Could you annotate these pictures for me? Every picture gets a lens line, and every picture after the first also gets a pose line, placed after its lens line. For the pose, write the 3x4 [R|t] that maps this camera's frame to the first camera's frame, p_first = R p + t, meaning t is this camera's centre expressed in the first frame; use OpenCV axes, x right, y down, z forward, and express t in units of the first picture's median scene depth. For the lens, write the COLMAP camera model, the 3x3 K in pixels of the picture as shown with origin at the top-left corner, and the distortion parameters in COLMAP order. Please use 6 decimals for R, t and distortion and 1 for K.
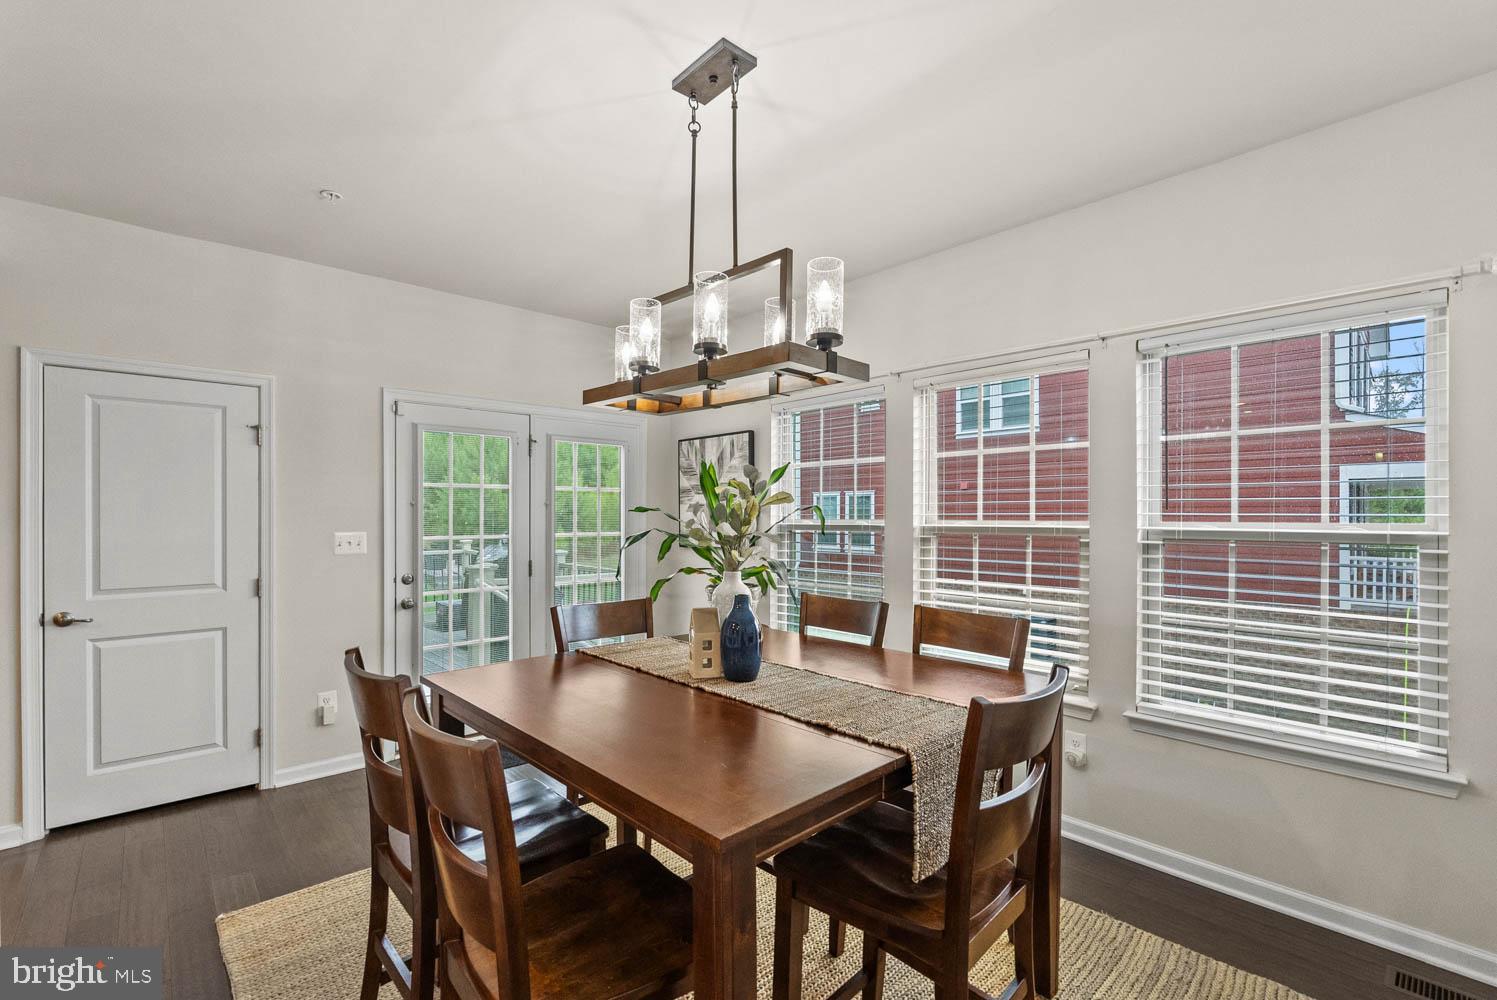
lens RADIAL K [[662.9, 0, 758.1], [0, 662.9, 512.0], [0, 0, 1]] dist [-0.012843, 0.000513]
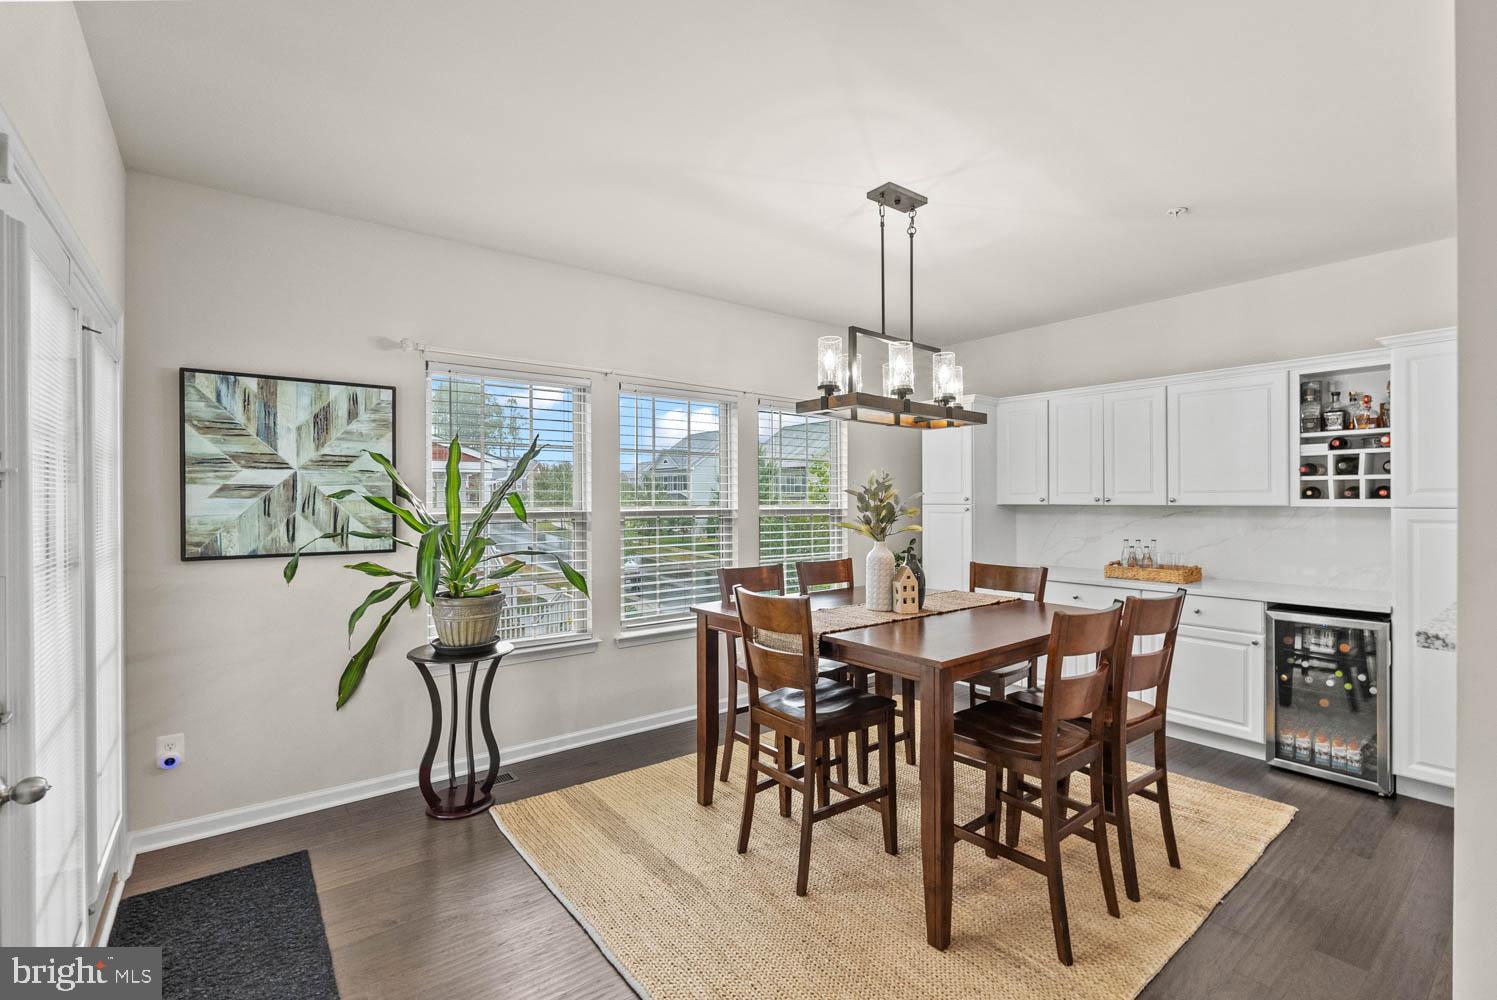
lens RADIAL K [[662.9, 0, 744.6], [0, 662.9, 495.6], [0, 0, 1]] dist [-0.012843, 0.000513]
pose [[0.108633, -0.000845, 0.994082, -1.279939], [-0.008113, 0.999966, 0.001737, -0.015435], [-0.994049, -0.008253, 0.108623, 0.997424]]
